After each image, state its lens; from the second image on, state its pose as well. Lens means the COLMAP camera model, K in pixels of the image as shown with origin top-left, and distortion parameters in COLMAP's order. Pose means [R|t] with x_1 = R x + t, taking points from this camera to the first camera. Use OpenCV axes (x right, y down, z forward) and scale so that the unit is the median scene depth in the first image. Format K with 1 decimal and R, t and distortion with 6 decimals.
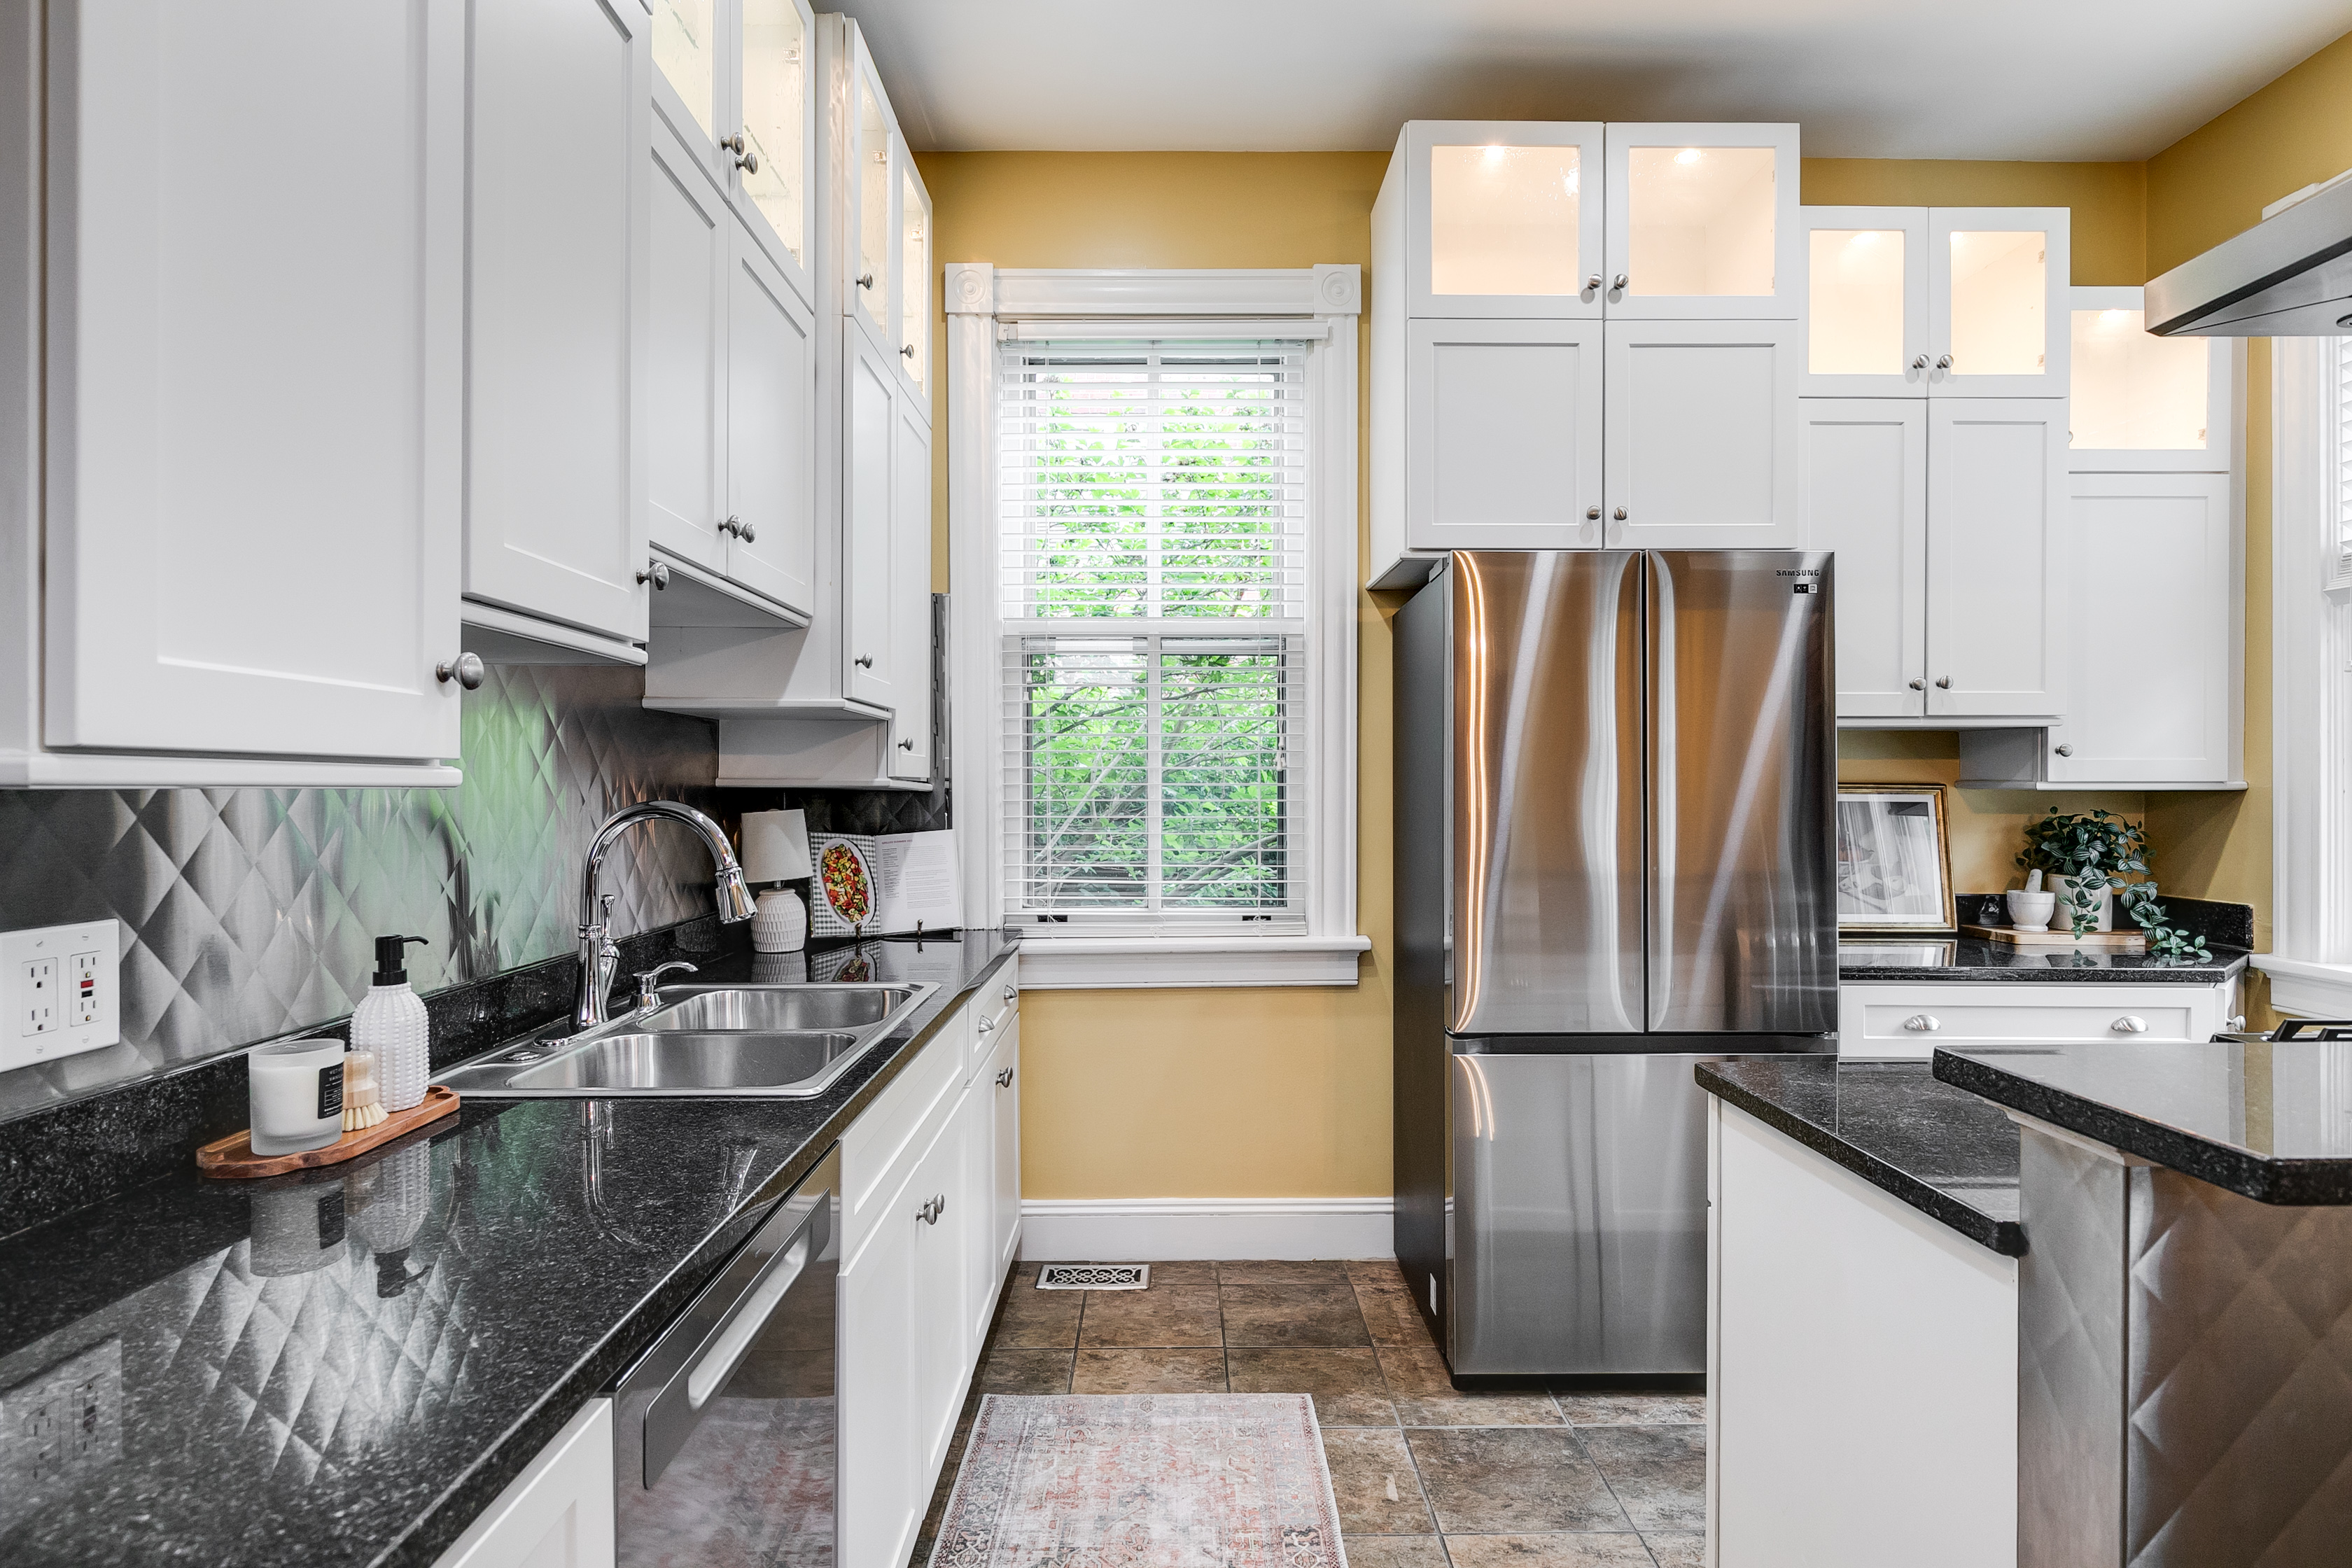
lens RADIAL K [[1219.4, 0, 1182.2], [0, 1219.4, 774.1], [0, 0, 1]] dist [-0.004757, 0.001366]
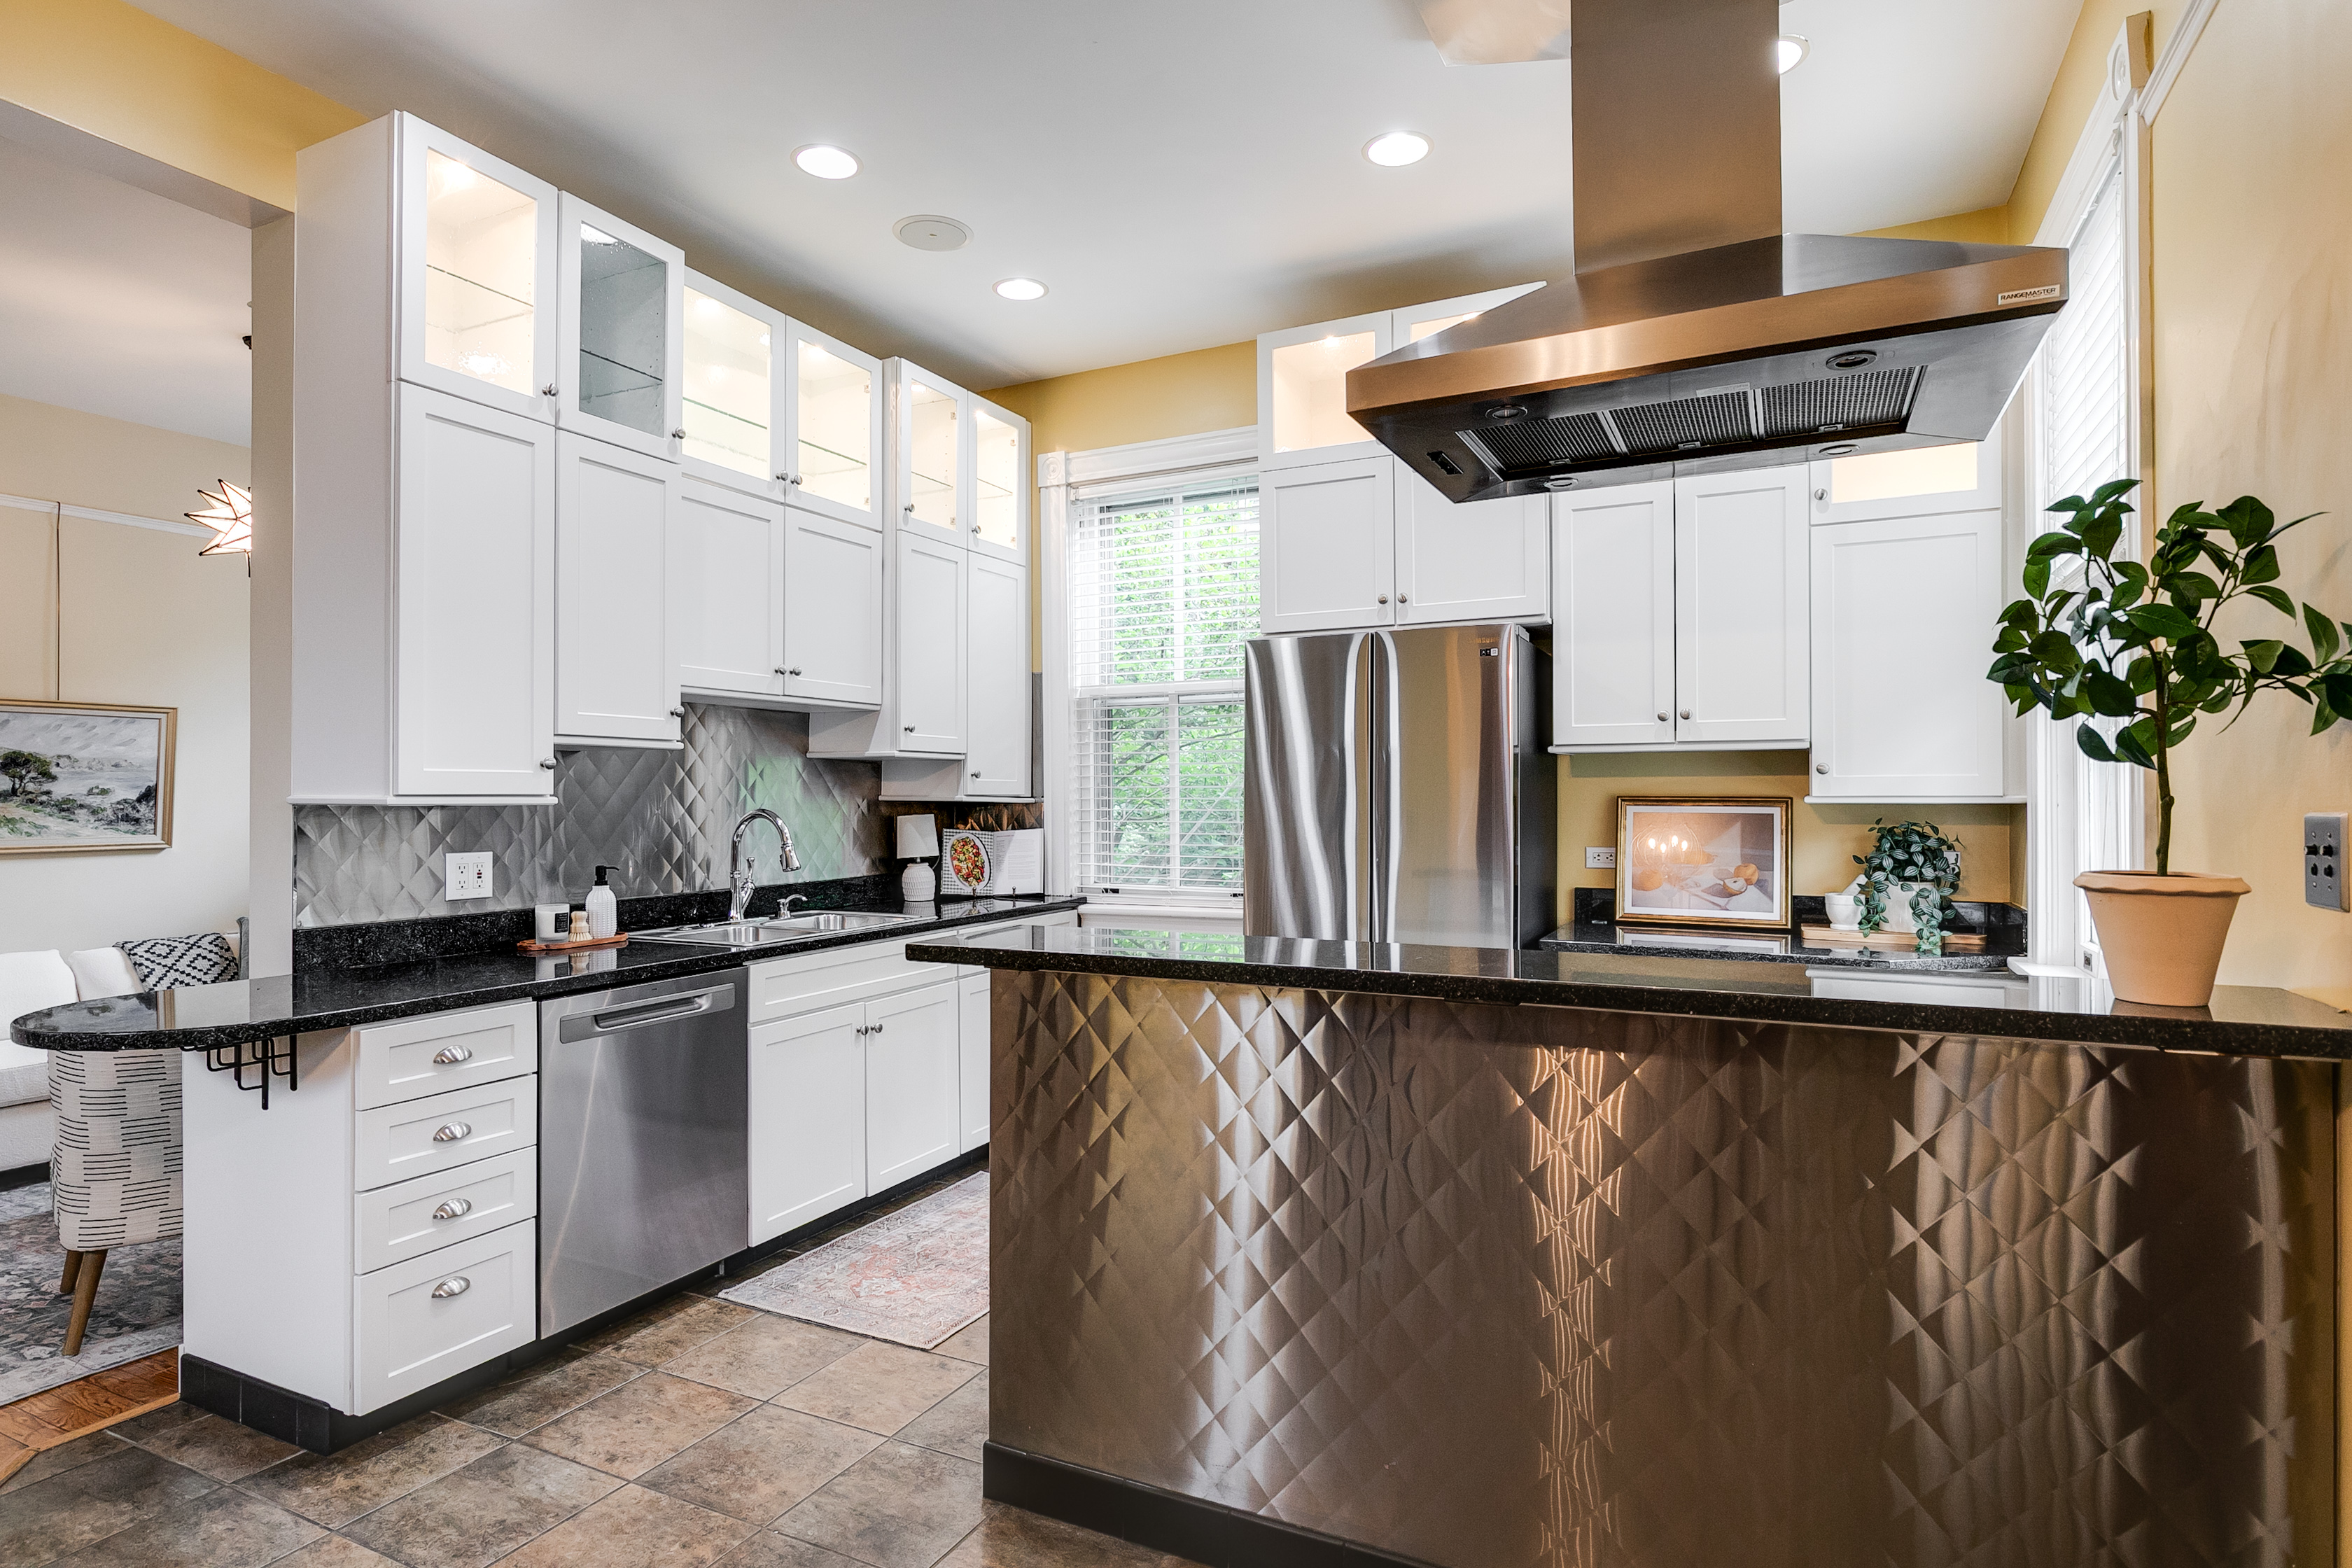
lens RADIAL K [[1219.4, 0, 1172.0], [0, 1219.4, 793.5], [0, 0, 1]] dist [-0.004757, 0.001366]
pose [[0.887989, -0.002536, -0.459858, 0.691441], [0.006105, 0.999962, 0.006274, -0.007482], [0.459825, -0.008379, 0.887970, -0.289262]]
